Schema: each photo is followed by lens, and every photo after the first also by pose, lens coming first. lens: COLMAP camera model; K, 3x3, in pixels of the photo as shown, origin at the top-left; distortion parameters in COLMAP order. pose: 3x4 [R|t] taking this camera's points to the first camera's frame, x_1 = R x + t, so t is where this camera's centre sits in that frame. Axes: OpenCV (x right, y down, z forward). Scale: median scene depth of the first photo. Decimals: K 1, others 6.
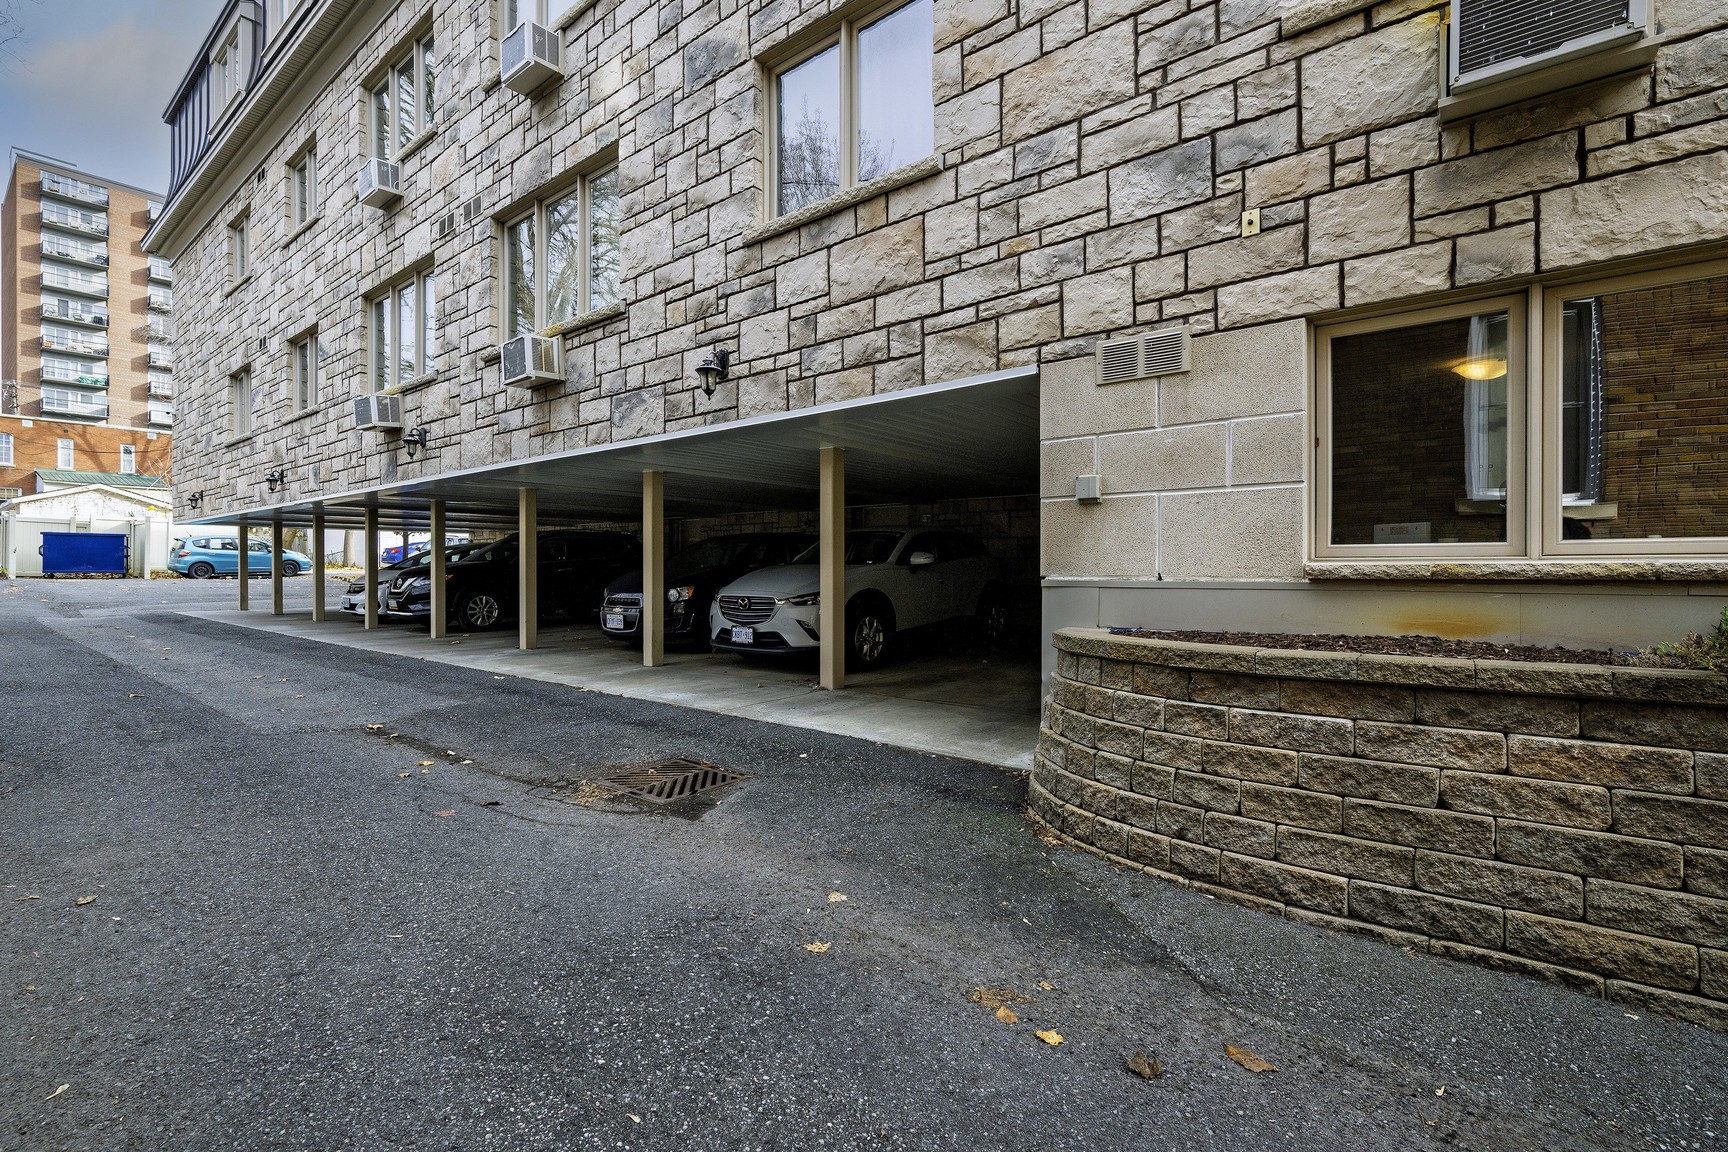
lens RADIAL K [[784.3, 0, 861.6], [0, 784.3, 578.0], [0, 0, 1]] dist [-0.004640, -0.000370]
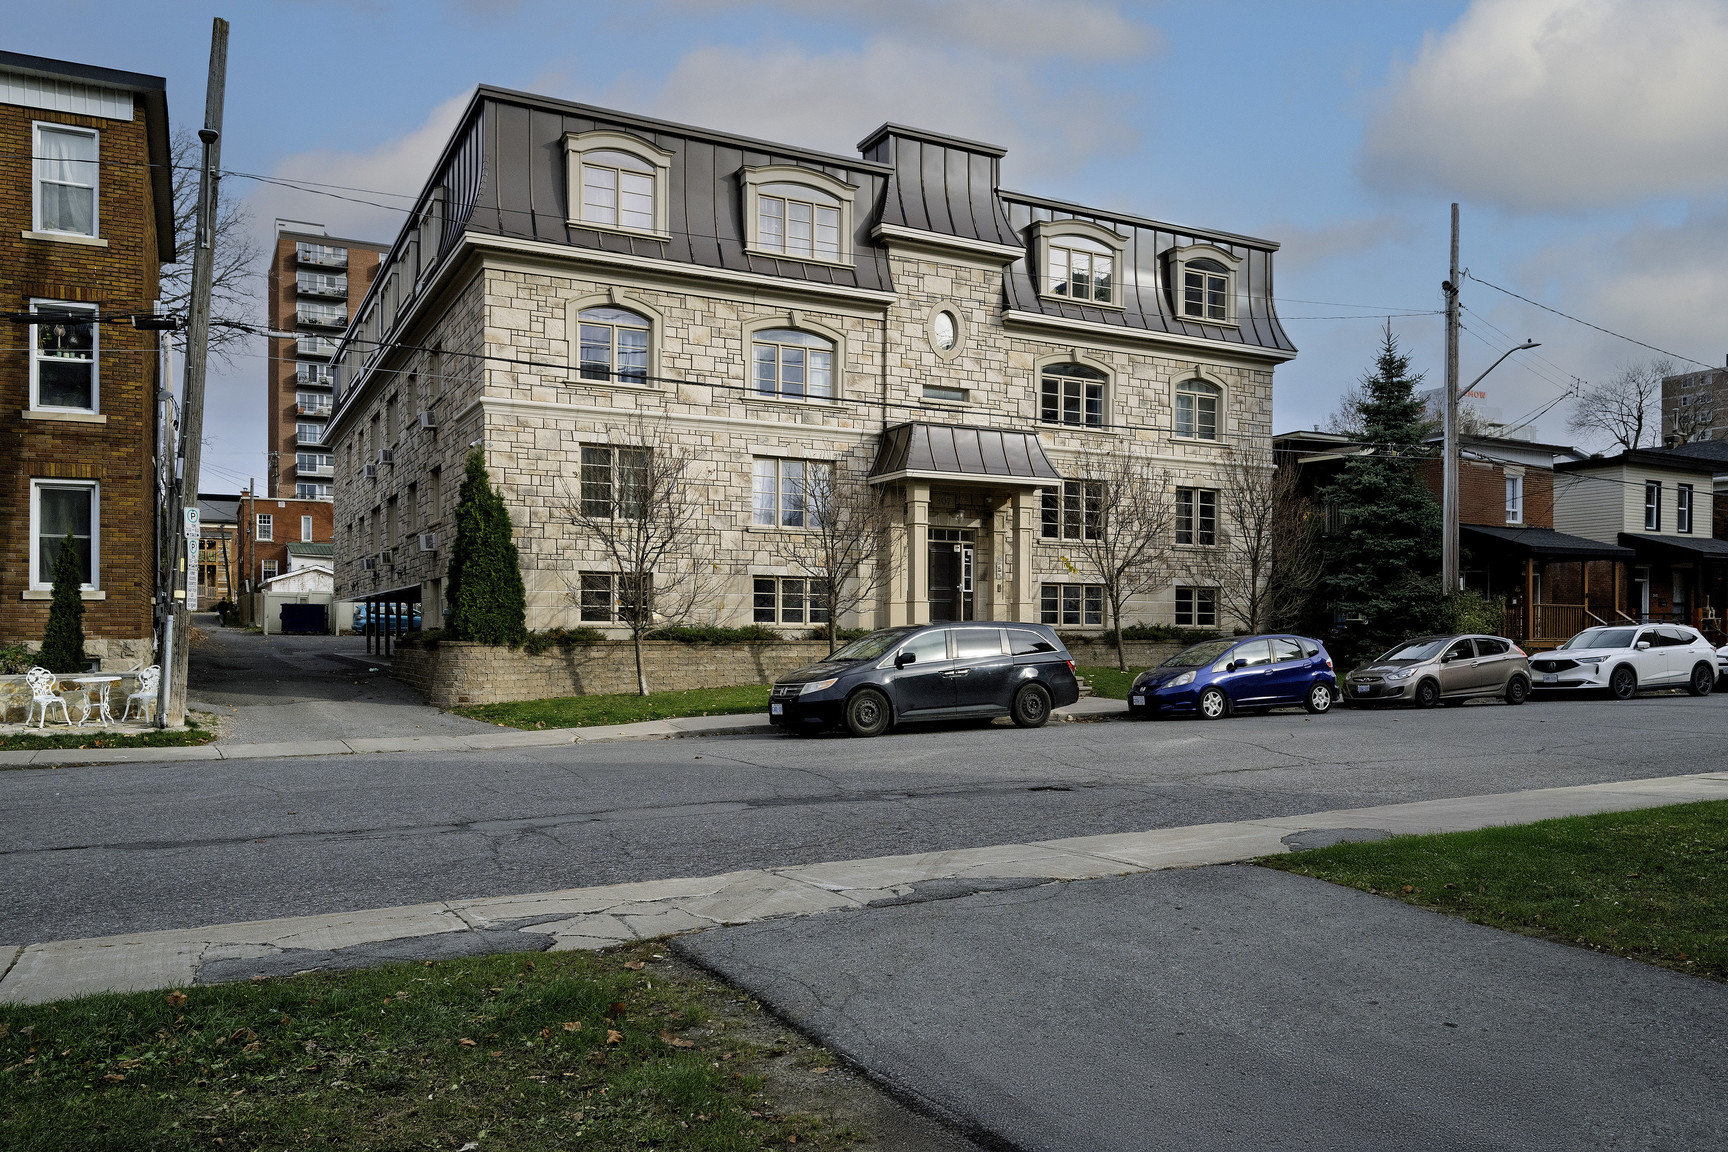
lens RADIAL K [[1221.6, 0, 857.2], [0, 1221.6, 614.0], [0, 0, 1]] dist [0.047923, 0.001274]
pose [[0.925132, 0.005787, -0.379601, 0.304223], [-0.010621, 0.999887, -0.010642, -0.008610], [0.379497, 0.013877, 0.925089, -0.271318]]
